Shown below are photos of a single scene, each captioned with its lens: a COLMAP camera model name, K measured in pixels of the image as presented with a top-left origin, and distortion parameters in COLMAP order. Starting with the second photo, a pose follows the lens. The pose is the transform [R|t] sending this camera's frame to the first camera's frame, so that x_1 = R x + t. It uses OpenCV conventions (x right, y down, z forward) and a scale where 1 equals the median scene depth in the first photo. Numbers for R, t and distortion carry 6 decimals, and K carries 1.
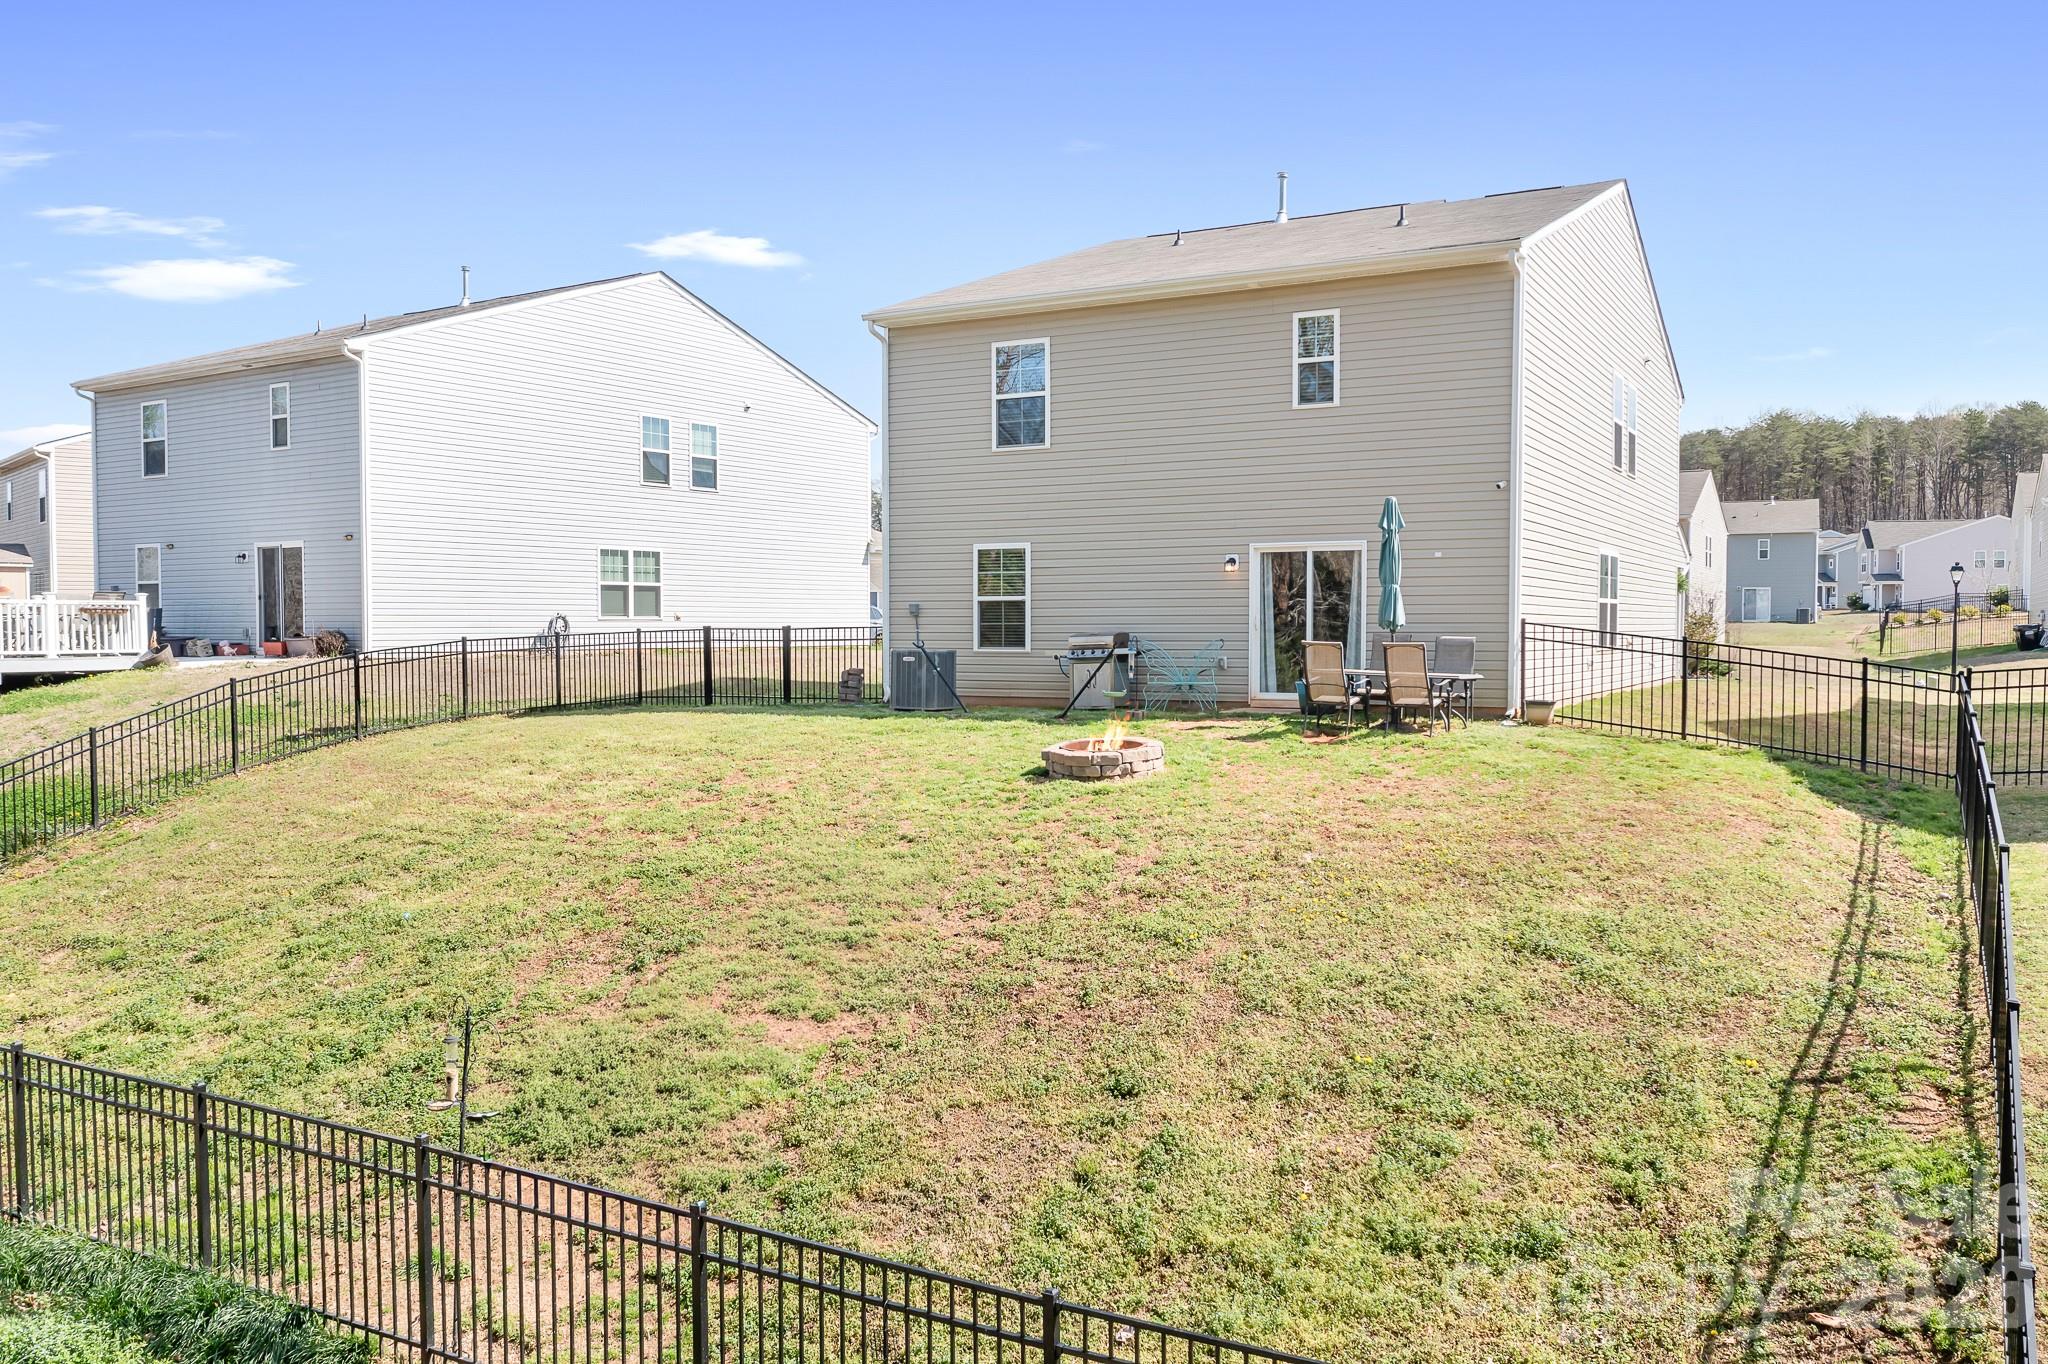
lens RADIAL K [[1659.7, 0, 989.2], [0, 1659.7, 674.0], [0, 0, 1]] dist [-0.016998, 0.012860]
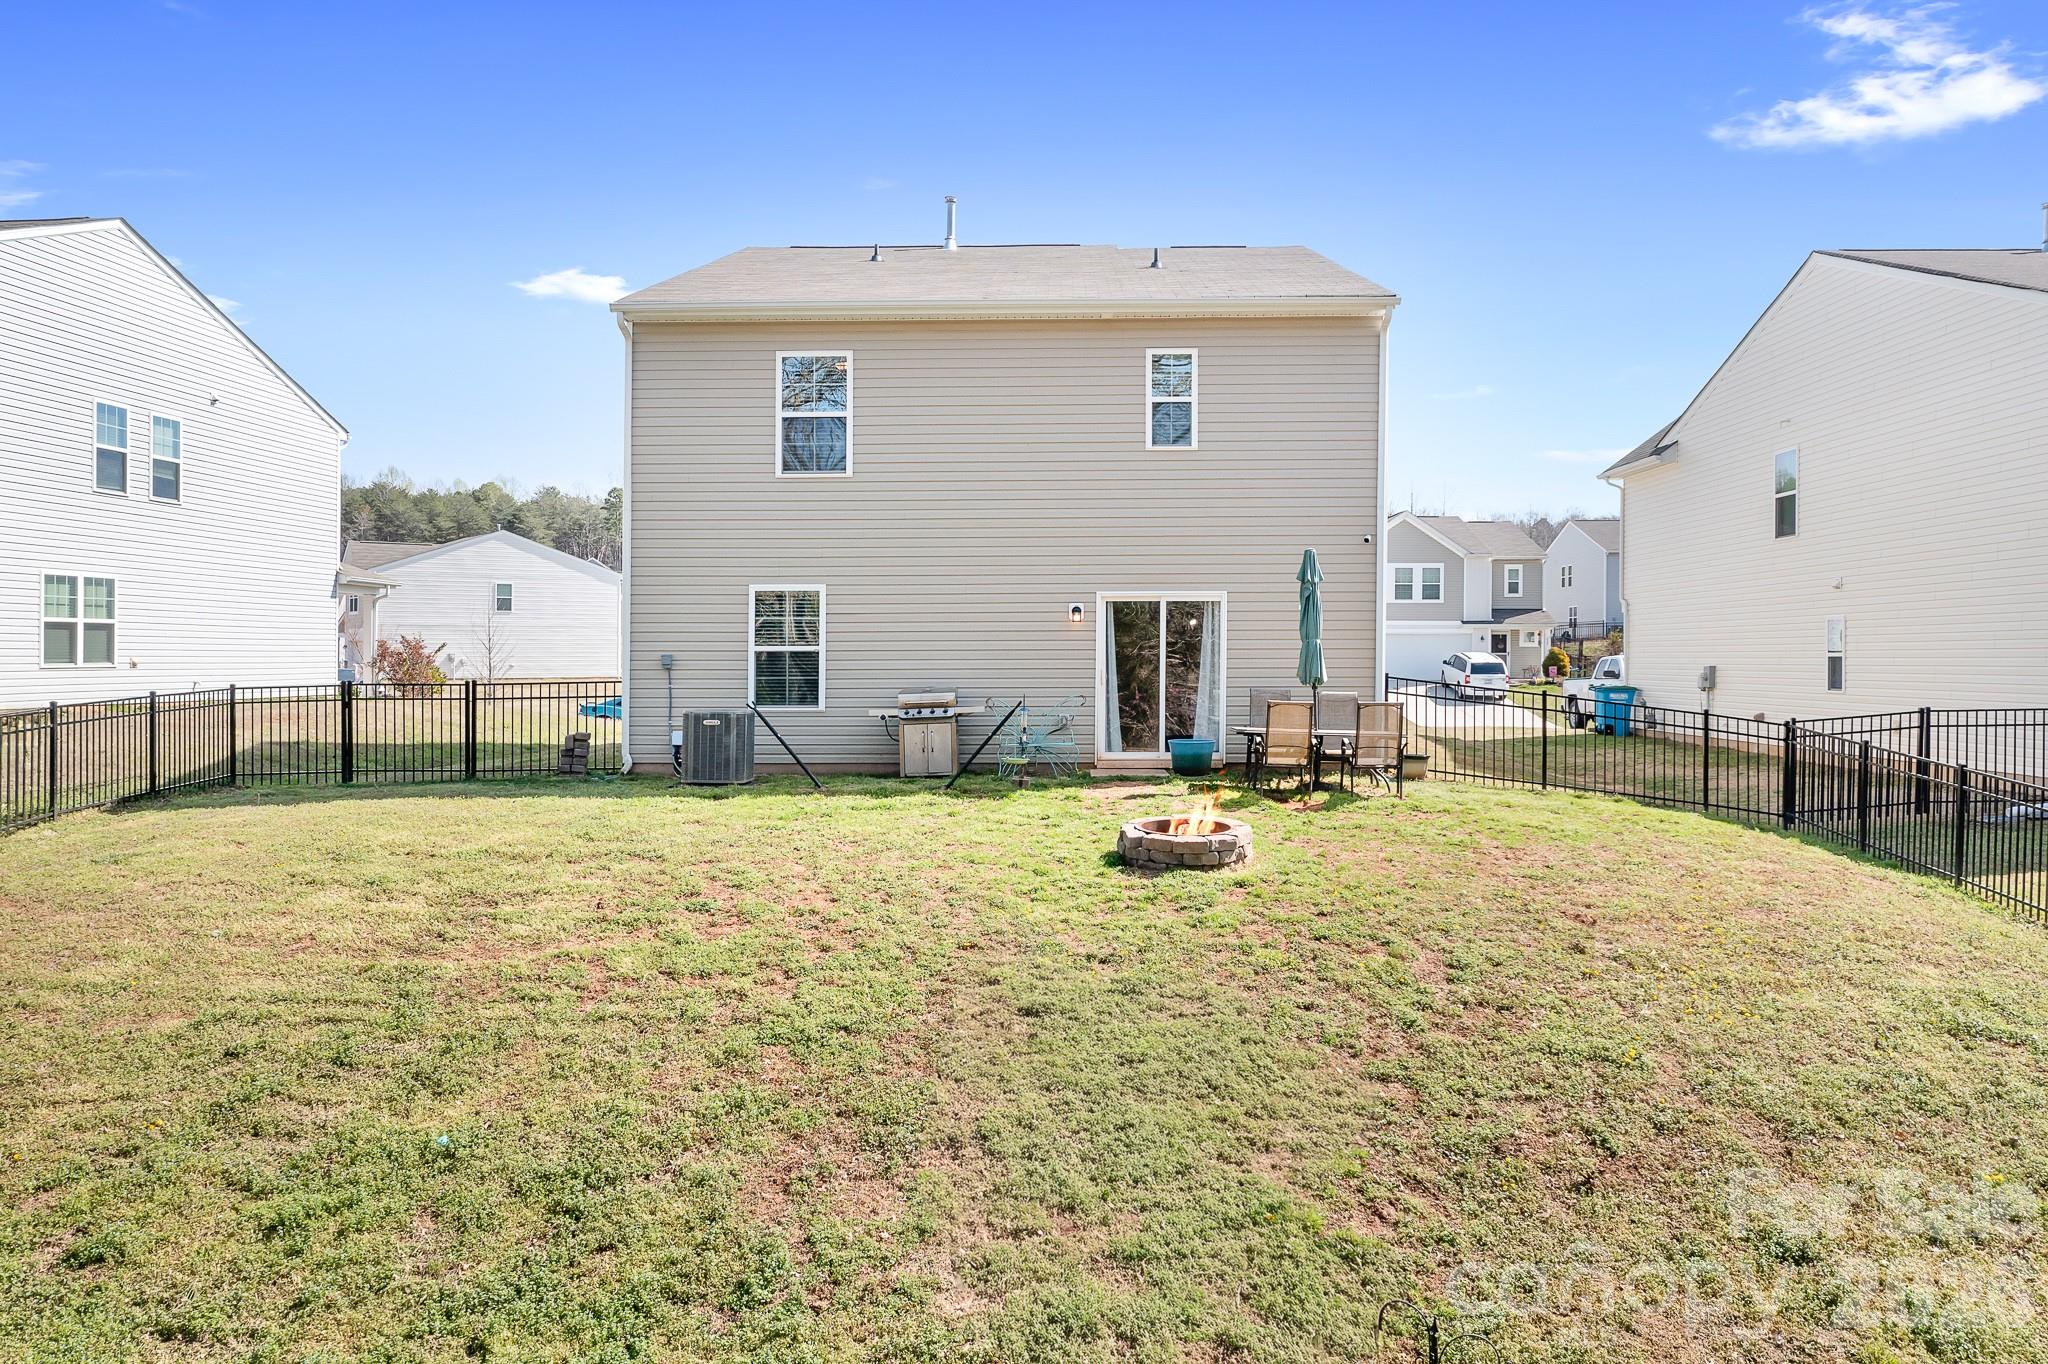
lens RADIAL K [[1659.7, 0, 1049.4], [0, 1659.7, 652.1], [0, 0, 1]] dist [-0.016998, 0.012860]
pose [[0.878495, 0.000443, 0.477752, -0.284762], [0.015298, 0.999461, -0.029058, -0.016857], [-0.477507, 0.032836, 0.878014, 0.184846]]
